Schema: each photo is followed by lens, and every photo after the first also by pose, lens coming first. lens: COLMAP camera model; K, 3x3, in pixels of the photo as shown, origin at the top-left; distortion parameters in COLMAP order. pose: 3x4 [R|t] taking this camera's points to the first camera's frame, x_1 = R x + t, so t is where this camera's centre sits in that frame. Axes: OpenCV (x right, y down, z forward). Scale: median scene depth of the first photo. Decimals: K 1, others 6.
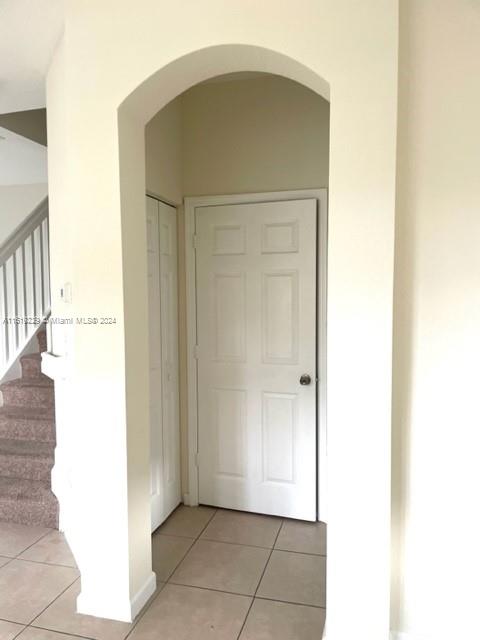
lens RADIAL K [[481.9, 0, 240.6], [0, 481.9, 321.1], [0, 0, 1]] dist [0.074934, -0.100832]
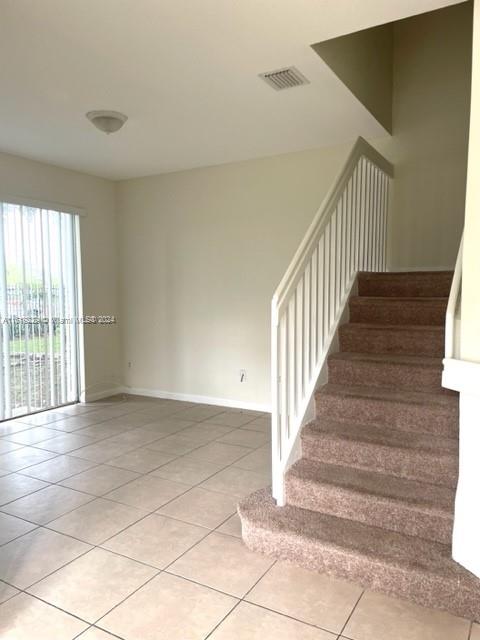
lens RADIAL K [[481.9, 0, 240.1], [0, 481.9, 321.6], [0, 0, 1]] dist [0.074934, -0.100832]
pose [[0.959599, 0.021875, -0.280518, -0.425173], [-0.019784, 0.999751, 0.010282, 0.010640], [0.280673, -0.004317, 0.959794, 0.226150]]
